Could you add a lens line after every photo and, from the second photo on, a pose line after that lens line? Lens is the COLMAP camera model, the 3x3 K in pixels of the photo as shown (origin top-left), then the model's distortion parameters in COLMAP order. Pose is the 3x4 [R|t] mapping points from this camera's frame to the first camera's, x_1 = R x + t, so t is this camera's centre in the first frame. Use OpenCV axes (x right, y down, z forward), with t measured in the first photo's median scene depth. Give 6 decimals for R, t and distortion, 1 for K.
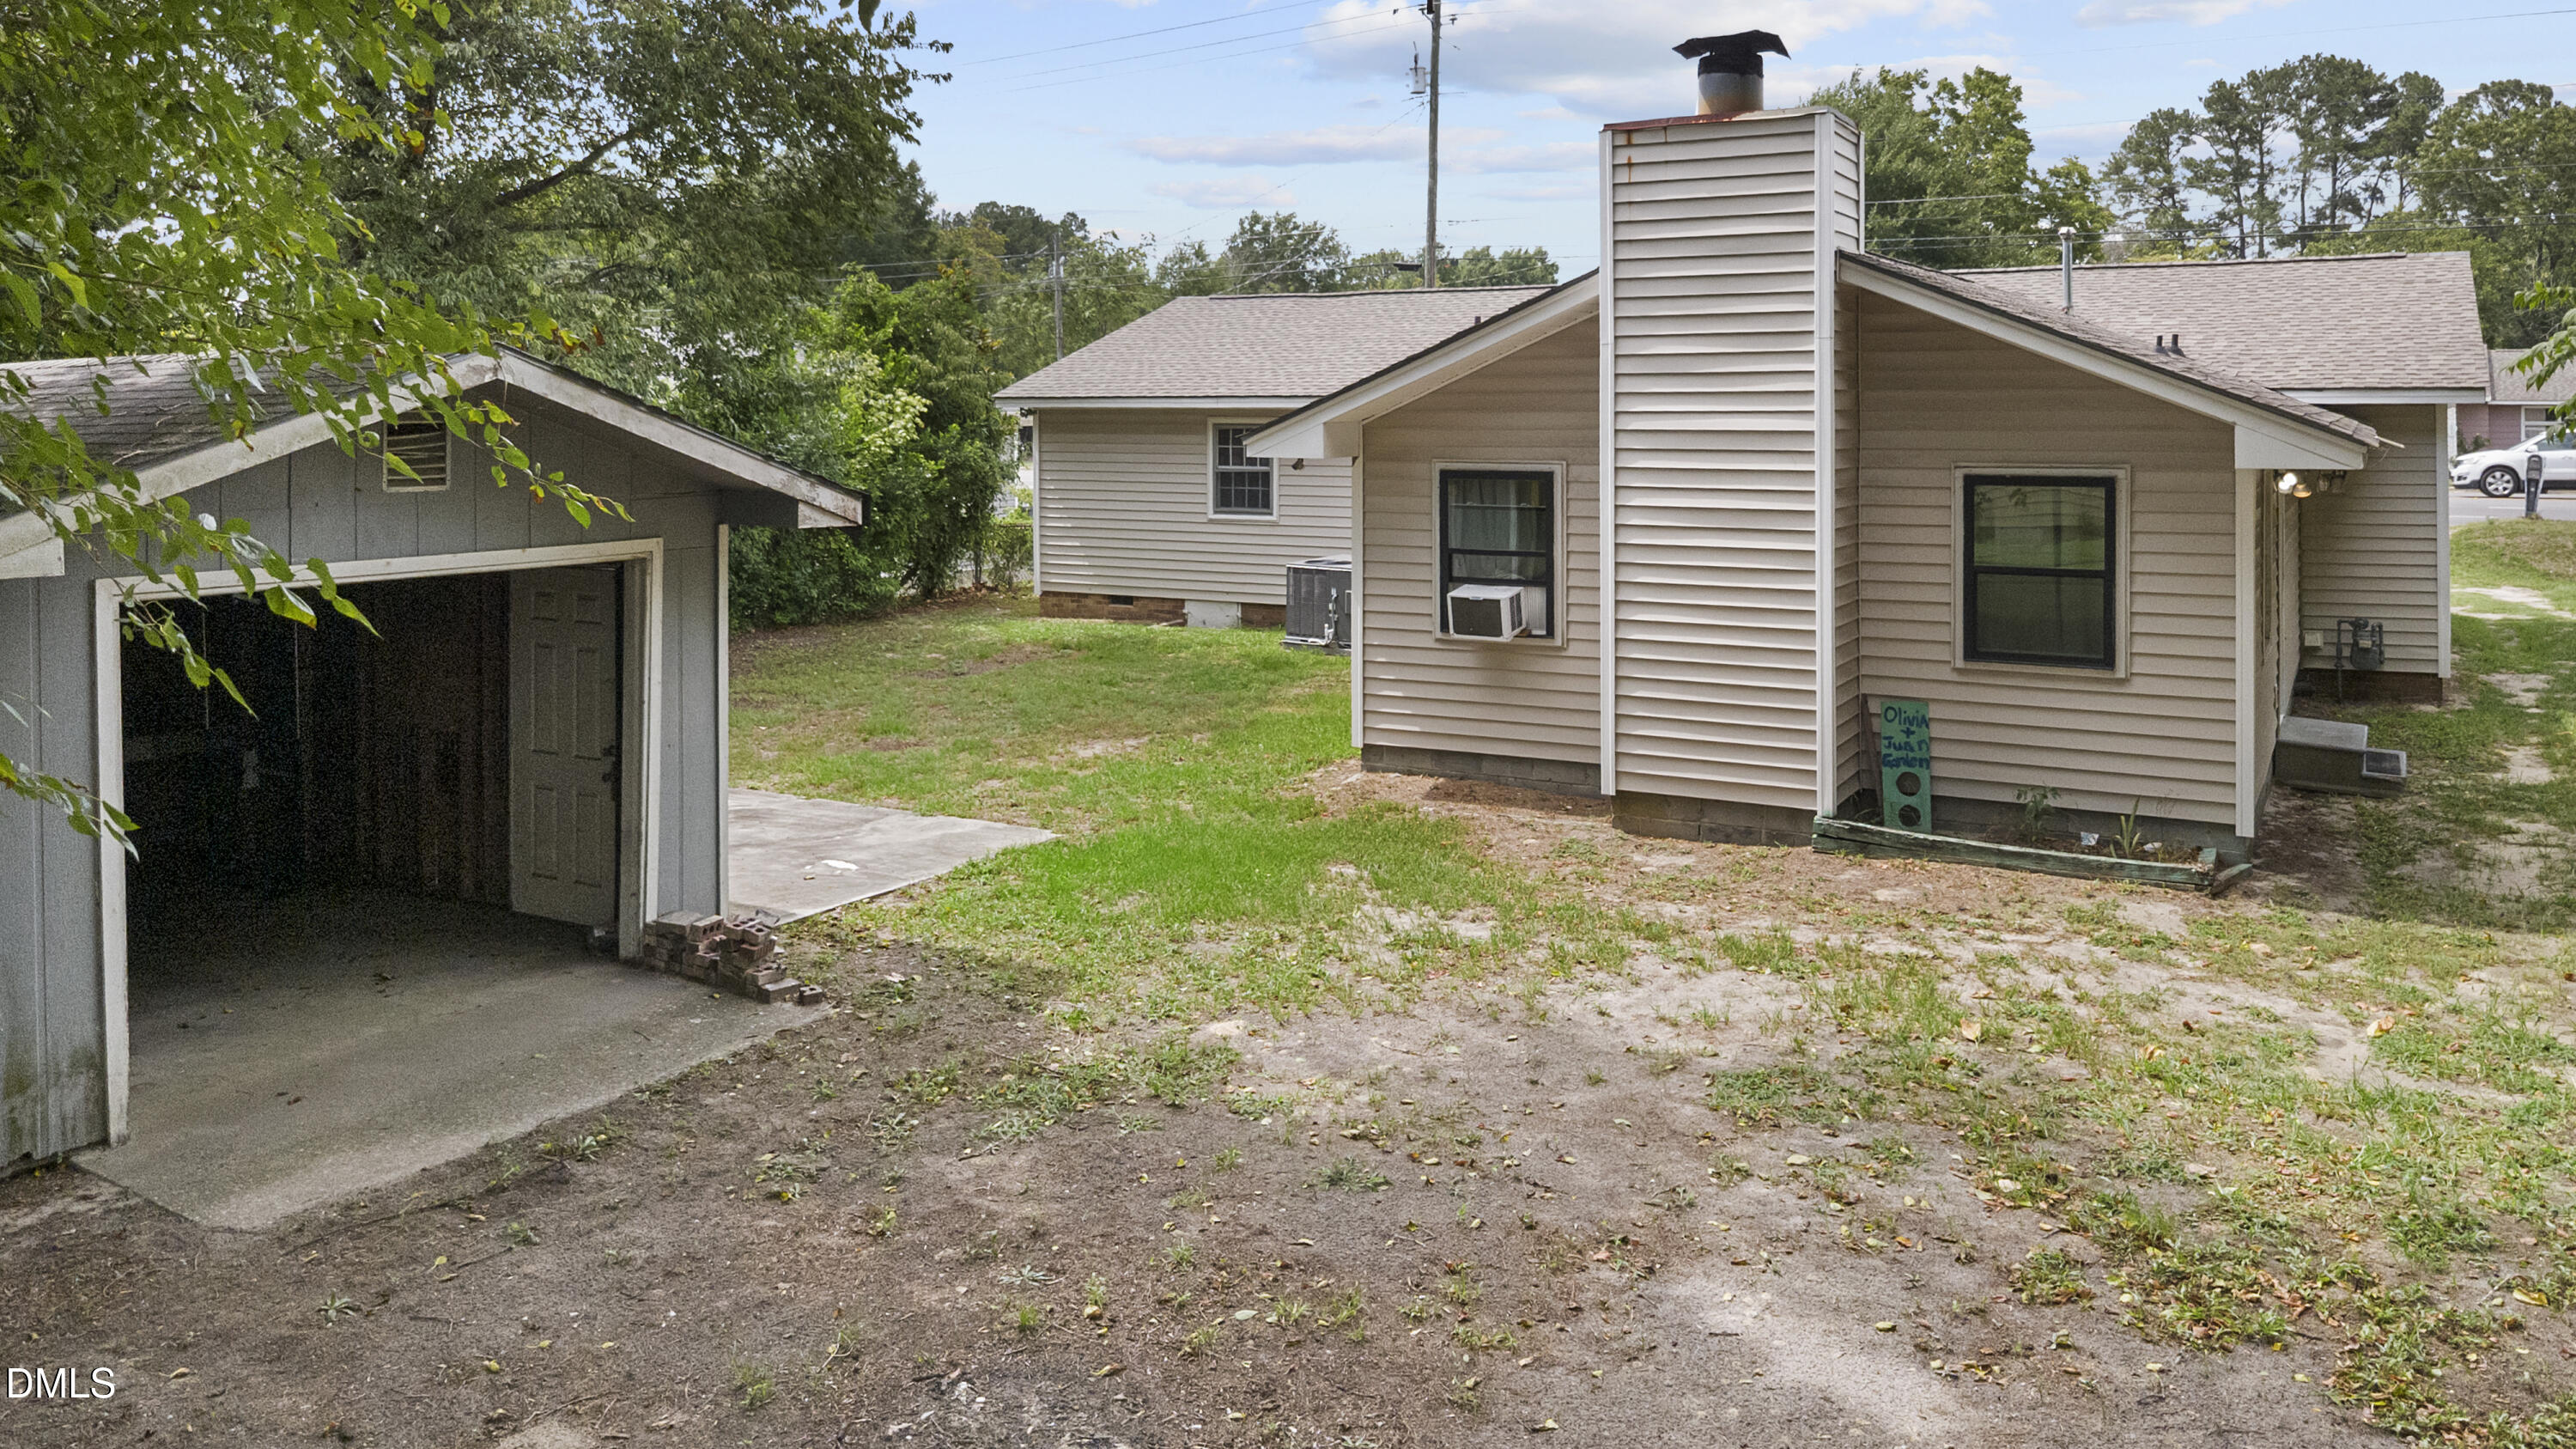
lens RADIAL K [[2736.7, 0, 1277.2], [0, 2736.7, 719.8], [0, 0, 1]] dist [0.036148, 0.000000]
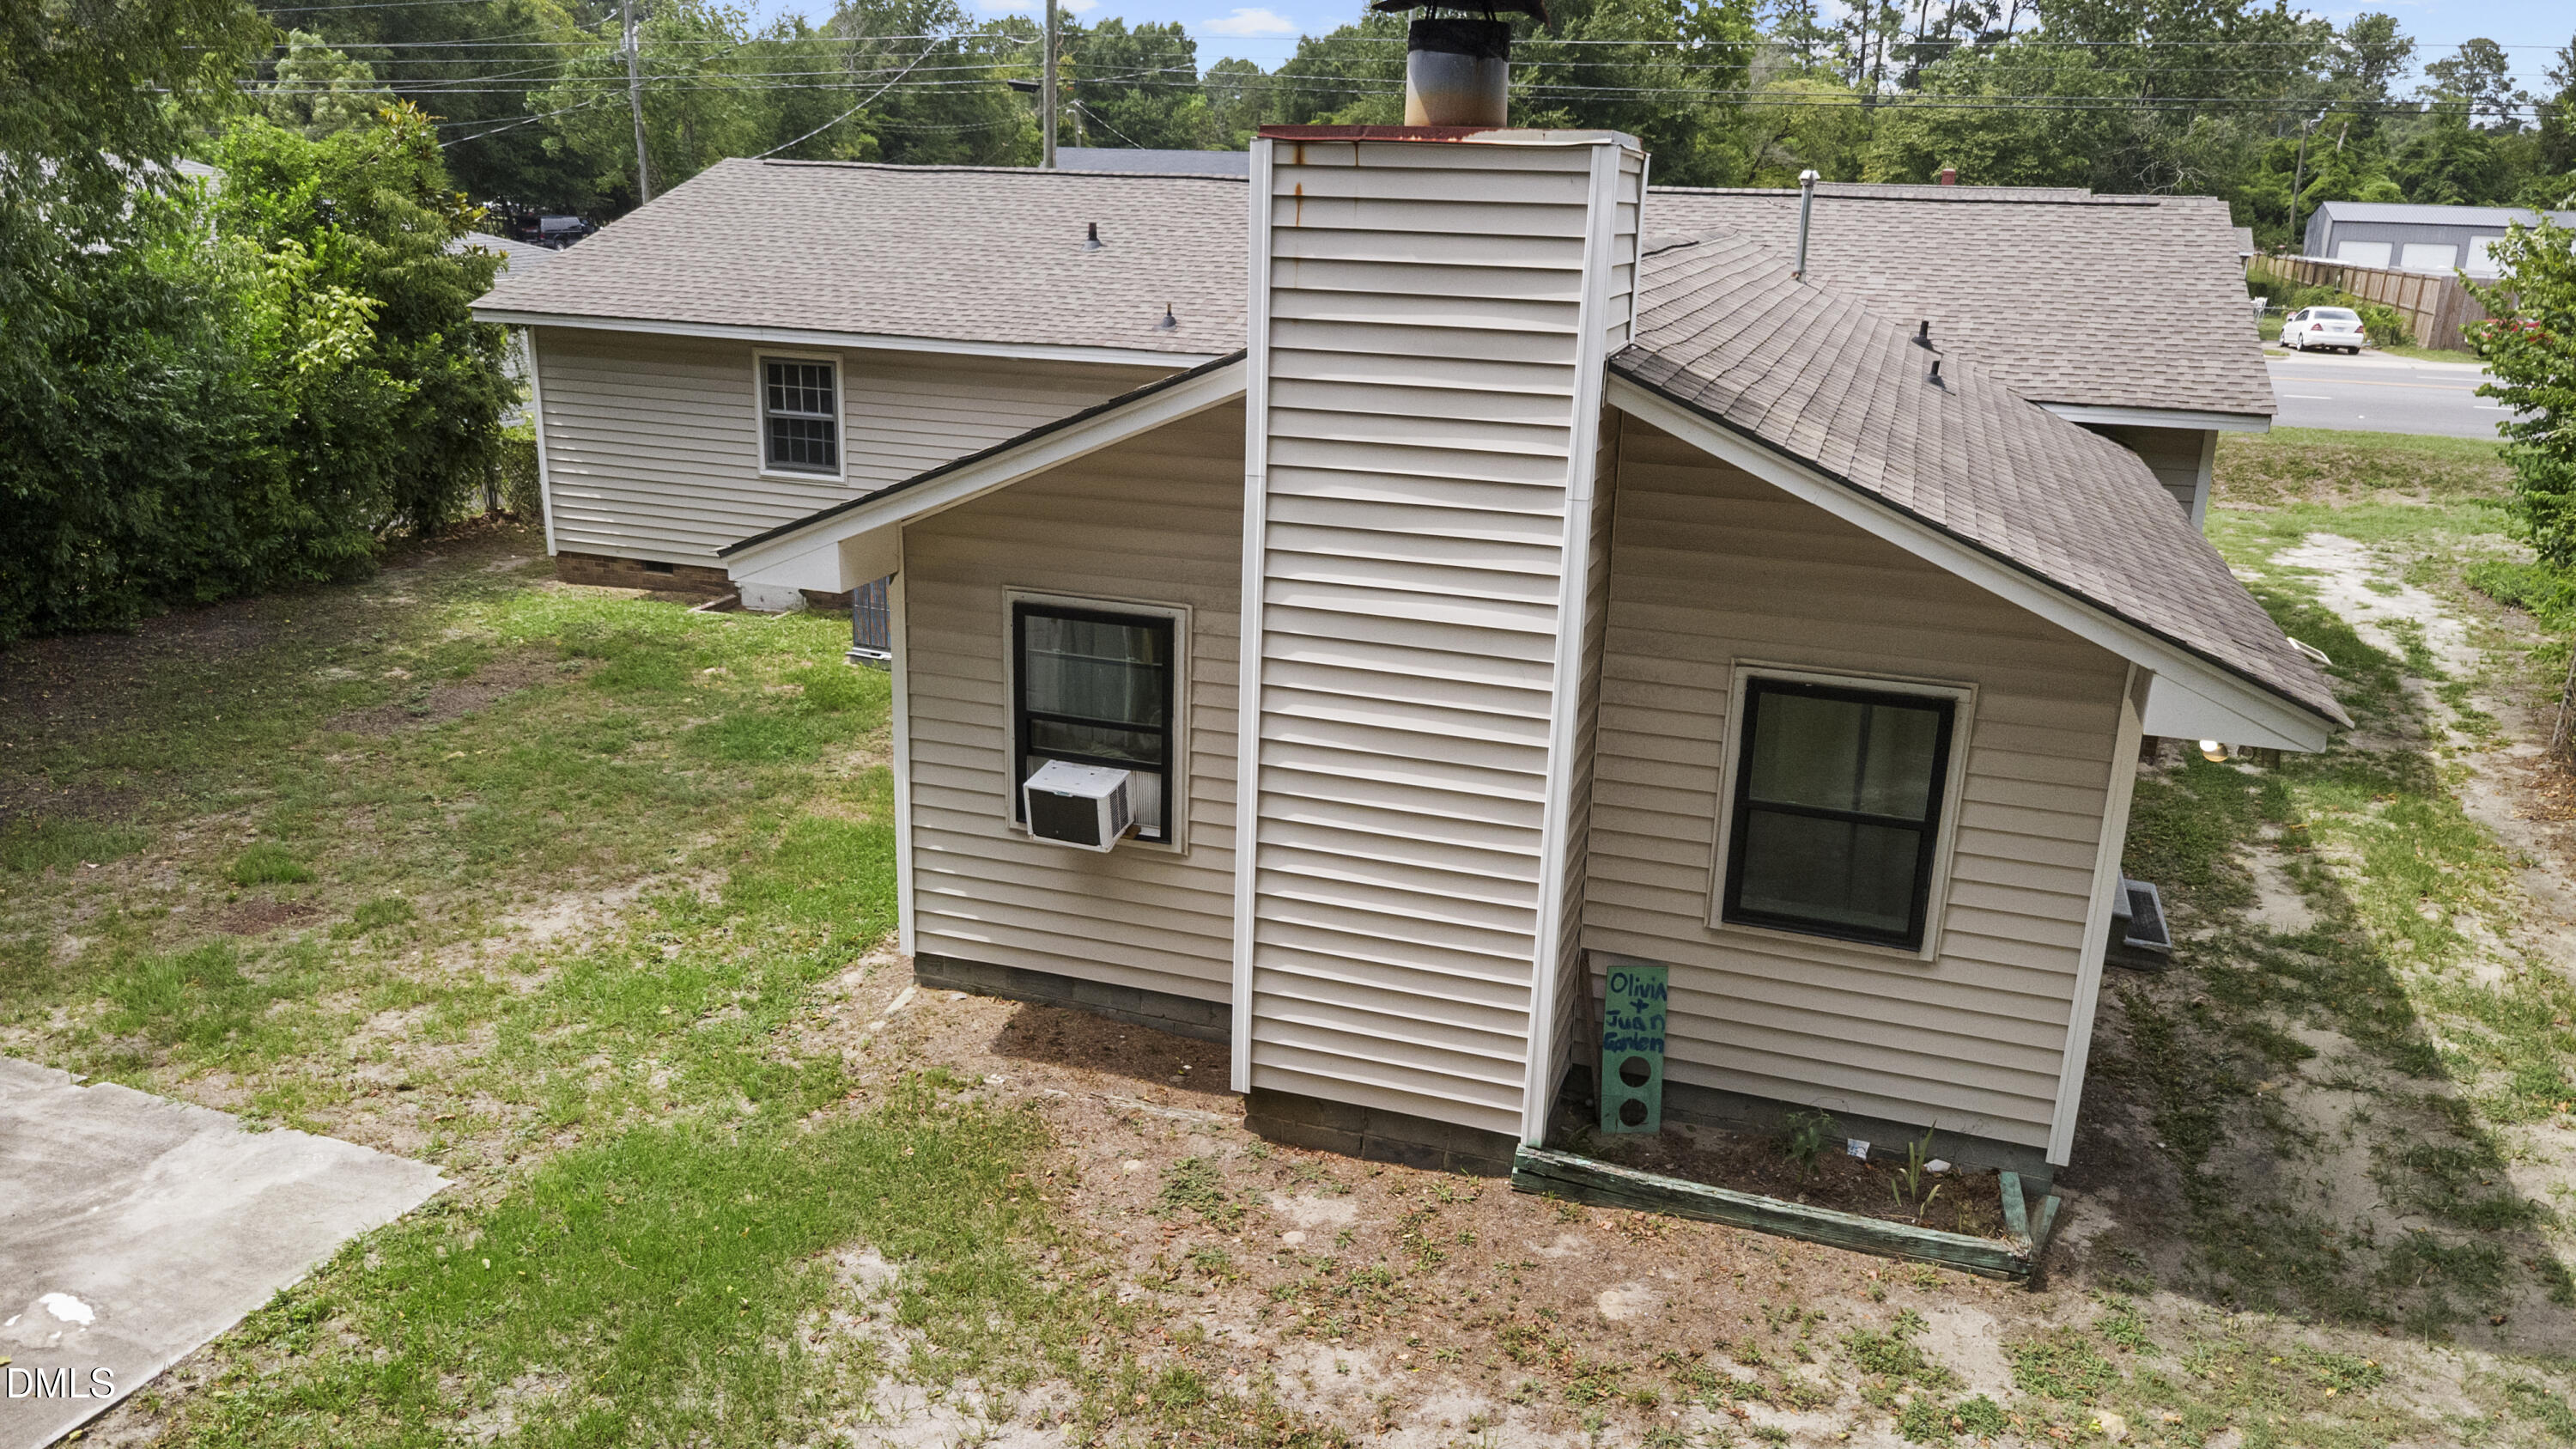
lens RADIAL K [[1829.1, 0, 1296.1], [0, 1829.1, 744.5], [0, 0, 1]] dist [0.006375, 0.004069]
pose [[0.987570, -0.010299, 0.156839, 0.058923], [-0.035166, 0.958078, 0.284343, -0.199289], [-0.153193, -0.286324, 0.945807, 0.553366]]
